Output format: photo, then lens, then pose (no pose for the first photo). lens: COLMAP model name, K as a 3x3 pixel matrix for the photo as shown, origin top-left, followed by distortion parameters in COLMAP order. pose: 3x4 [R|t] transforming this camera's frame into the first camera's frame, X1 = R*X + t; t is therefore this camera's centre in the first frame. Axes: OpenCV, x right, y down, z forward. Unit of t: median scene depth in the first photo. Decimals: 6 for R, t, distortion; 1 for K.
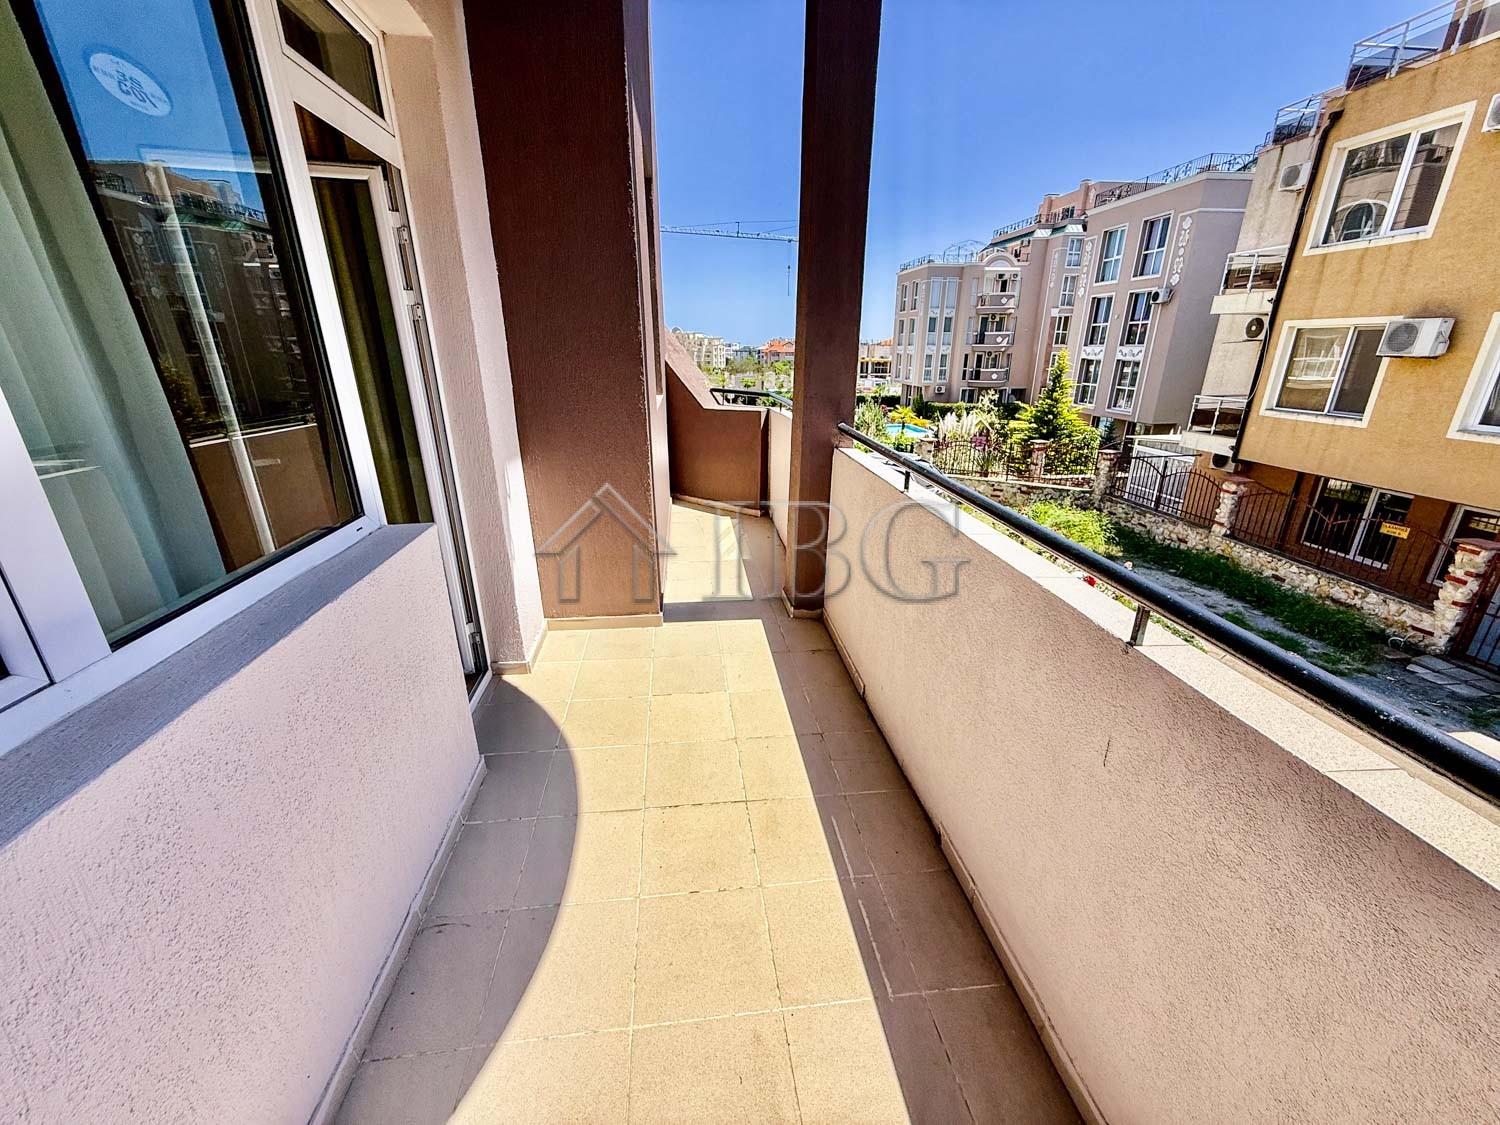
lens RADIAL K [[600.3, 0, 745.5], [0, 600.3, 561.2], [0, 0, 1]] dist [-0.000827, 0.000161]
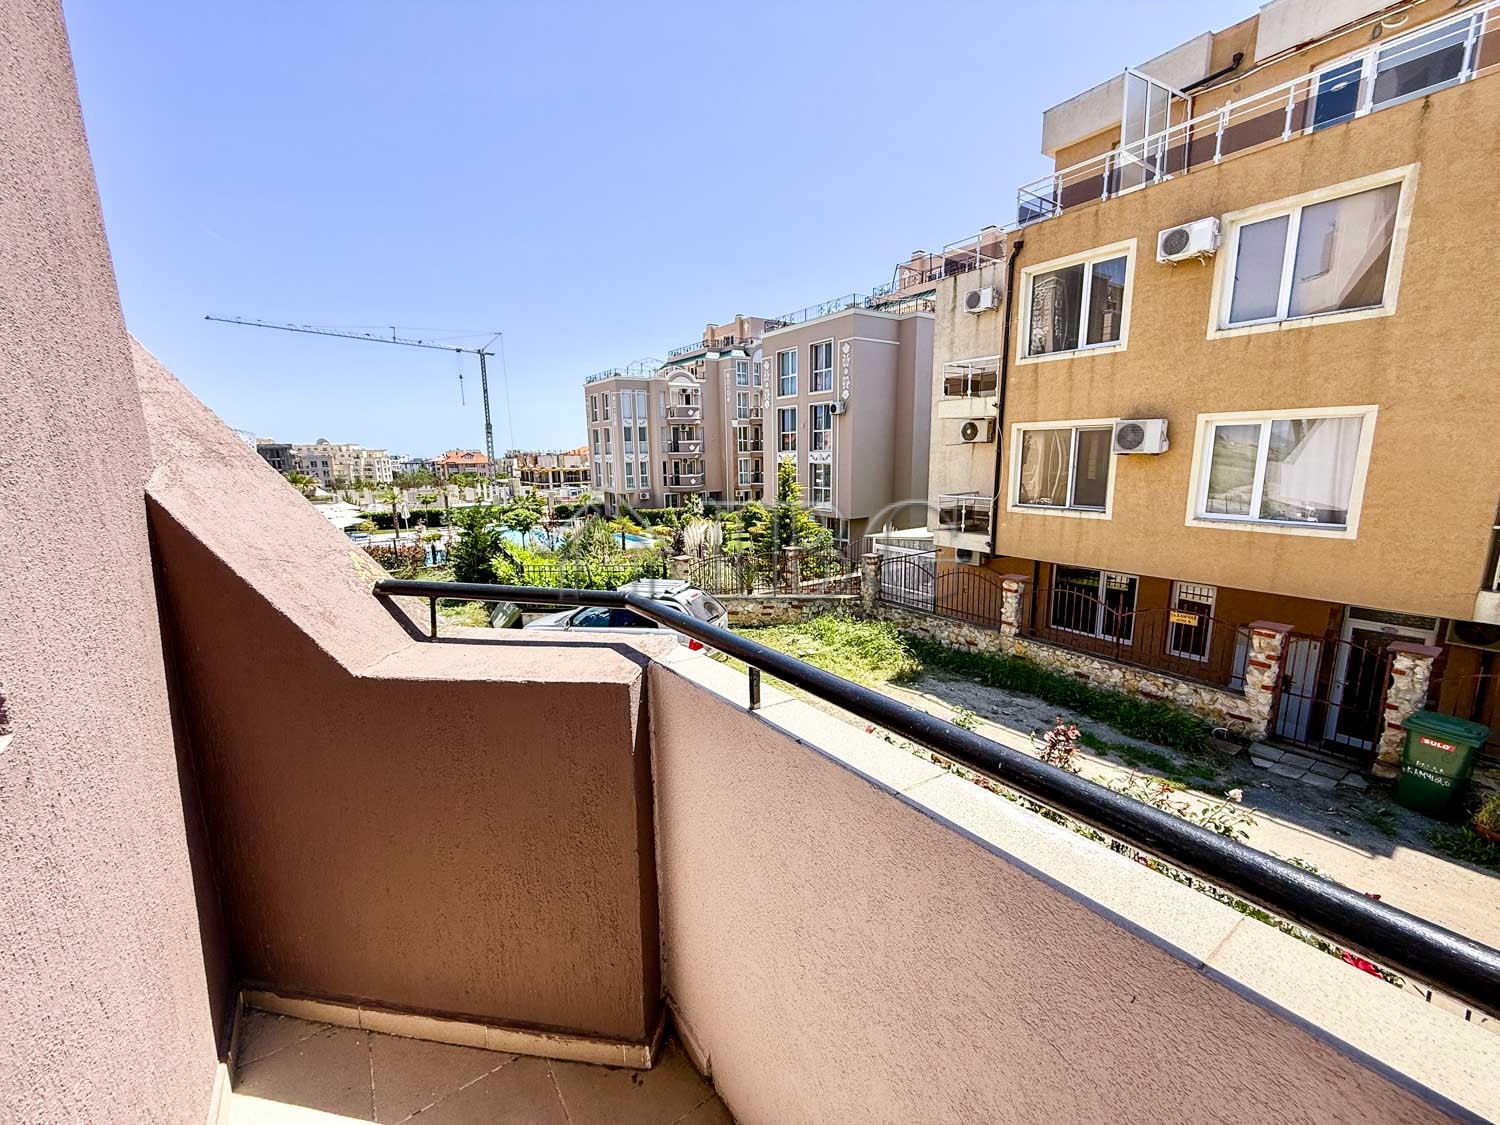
lens RADIAL K [[600.3, 0, 745.5], [0, 600.3, 561.2], [0, 0, 1]] dist [-0.000827, 0.000161]
pose [[0.879068, -0.096638, 0.466798, -0.013199], [0.174307, 0.976587, -0.126076, -0.080725], [-0.443685, 0.192196, 0.875331, 0.235027]]
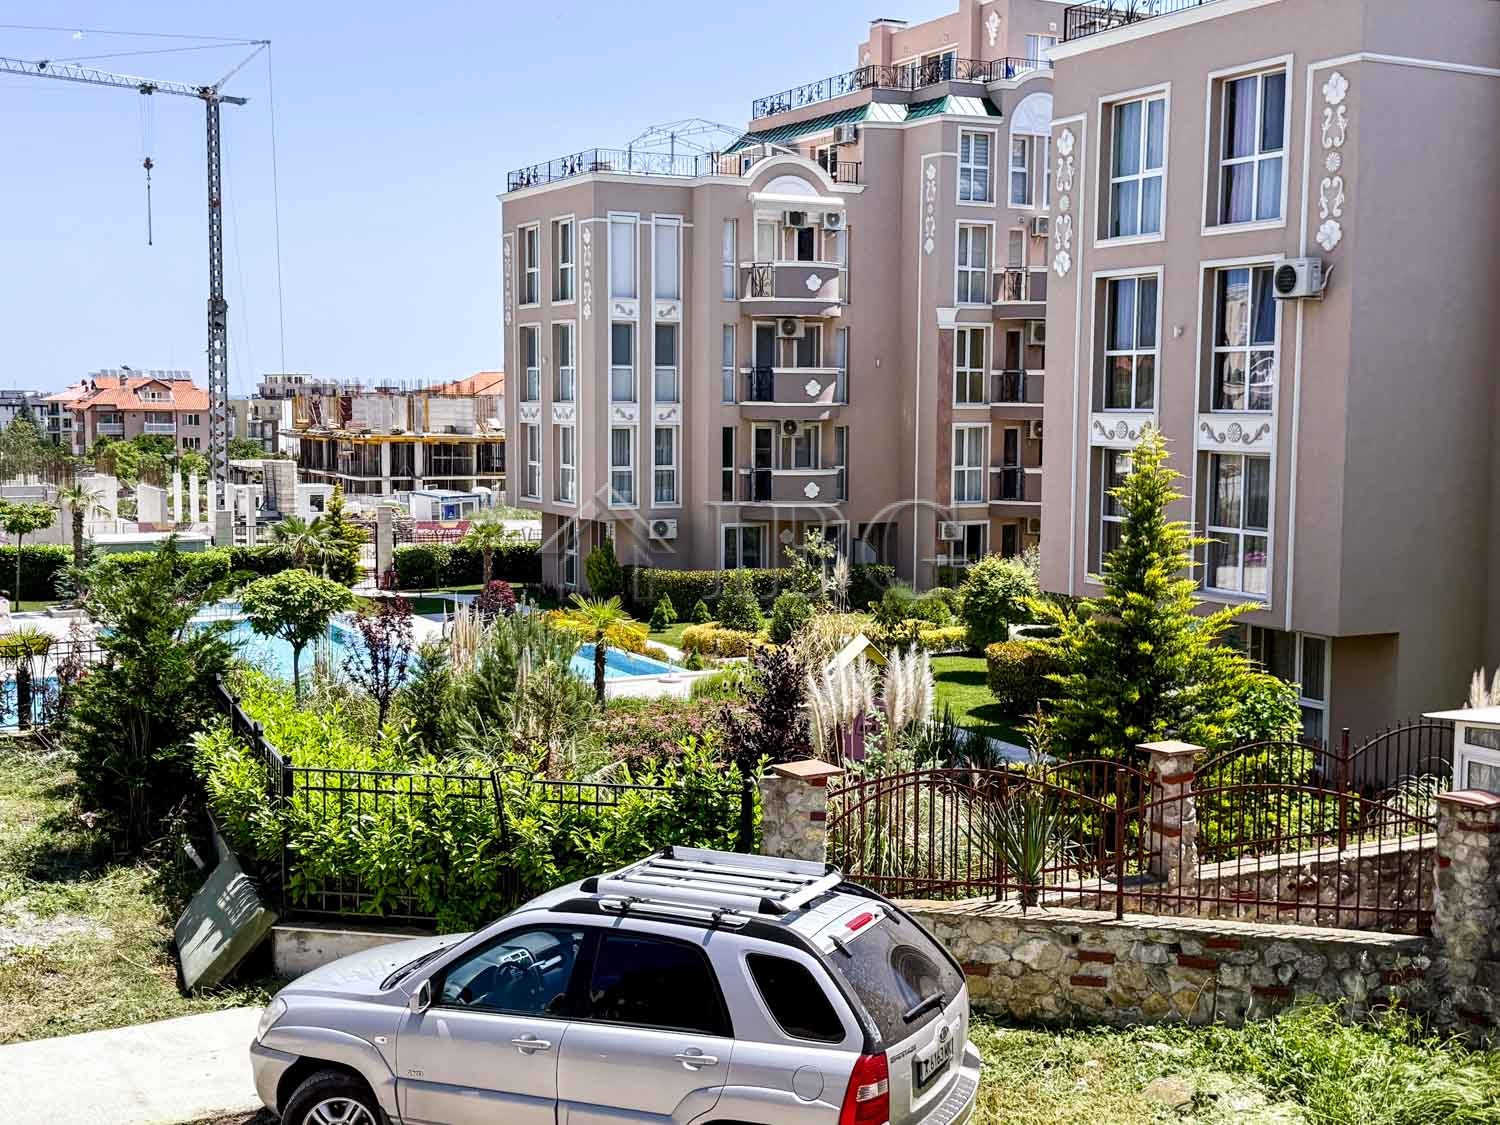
lens RADIAL K [[1803.2, 0, 743.6], [0, 1803.2, 548.3], [0, 0, 1]] dist [0.196031, -0.446418]
pose [[0.928785, -0.020329, 0.370061, -0.002655], [0.114805, 0.965163, -0.235119, -0.122644], [-0.352389, 0.260860, 0.898762, 0.313753]]
